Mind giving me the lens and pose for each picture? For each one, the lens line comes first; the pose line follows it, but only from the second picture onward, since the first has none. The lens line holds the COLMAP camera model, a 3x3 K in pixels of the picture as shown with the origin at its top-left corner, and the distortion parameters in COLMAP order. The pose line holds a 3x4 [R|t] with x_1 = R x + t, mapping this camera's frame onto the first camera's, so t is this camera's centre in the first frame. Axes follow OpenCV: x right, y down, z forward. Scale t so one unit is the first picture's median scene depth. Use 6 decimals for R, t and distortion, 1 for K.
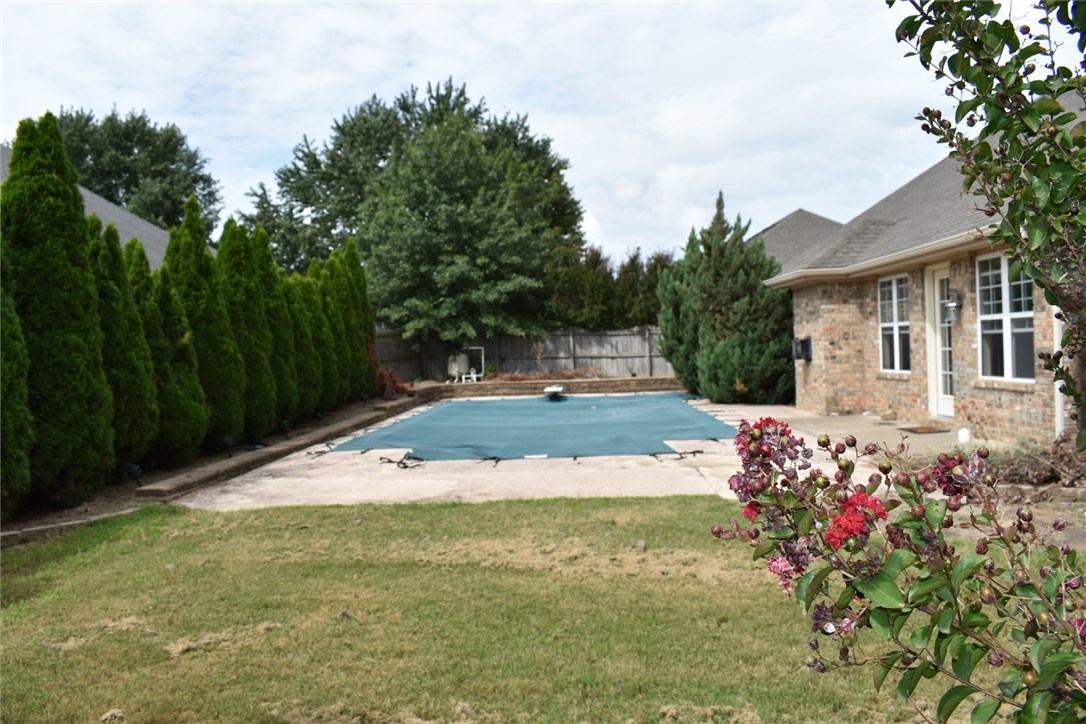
lens RADIAL K [[880.0, 0, 522.2], [0, 880.0, 341.7], [0, 0, 1]] dist [-0.094240, 0.003772]
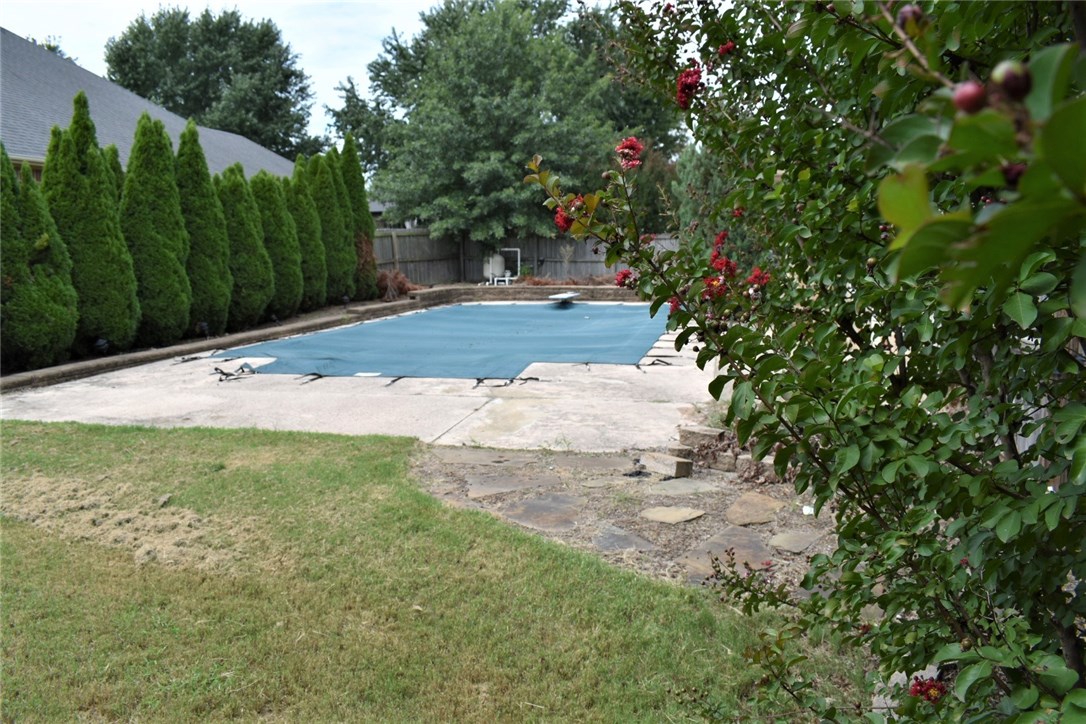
lens RADIAL K [[880.0, 0, 522.2], [0, 880.0, 341.7], [0, 0, 1]] dist [-0.094240, 0.003772]
pose [[0.983163, 0.040591, -0.178164, 0.131155], [-0.019836, 0.992961, 0.116766, -0.004964], [0.181650, -0.111266, 0.977048, 0.056486]]
